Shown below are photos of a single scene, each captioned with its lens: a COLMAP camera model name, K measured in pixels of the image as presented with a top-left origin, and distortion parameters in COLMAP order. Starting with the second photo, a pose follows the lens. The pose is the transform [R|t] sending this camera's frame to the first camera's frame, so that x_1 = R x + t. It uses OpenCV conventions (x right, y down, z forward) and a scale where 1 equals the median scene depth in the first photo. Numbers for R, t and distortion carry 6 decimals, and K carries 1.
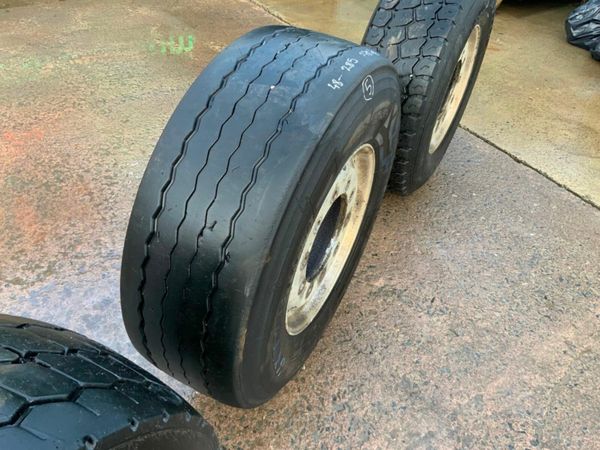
lens RADIAL K [[503.4, 0, 297.6], [0, 503.4, 228.6], [0, 0, 1]] dist [0.042726, -0.081288]
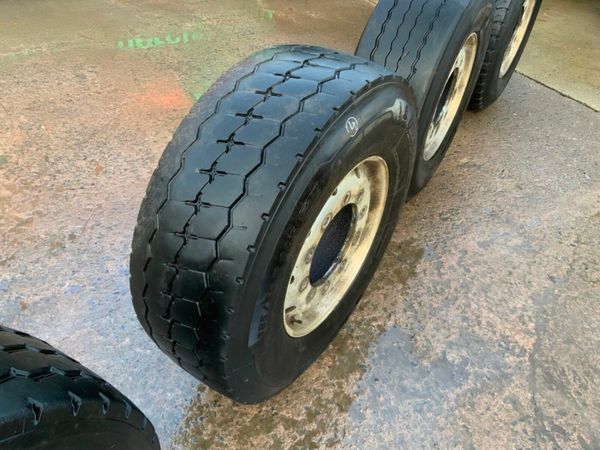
lens RADIAL K [[503.4, 0, 301.6], [0, 503.4, 227.6], [0, 0, 1]] dist [0.042726, -0.081288]
pose [[0.998530, 0.025002, -0.048093, -0.168904], [-0.025340, 0.999658, -0.006434, 0.246780], [0.047915, 0.007643, 0.998822, -0.333355]]
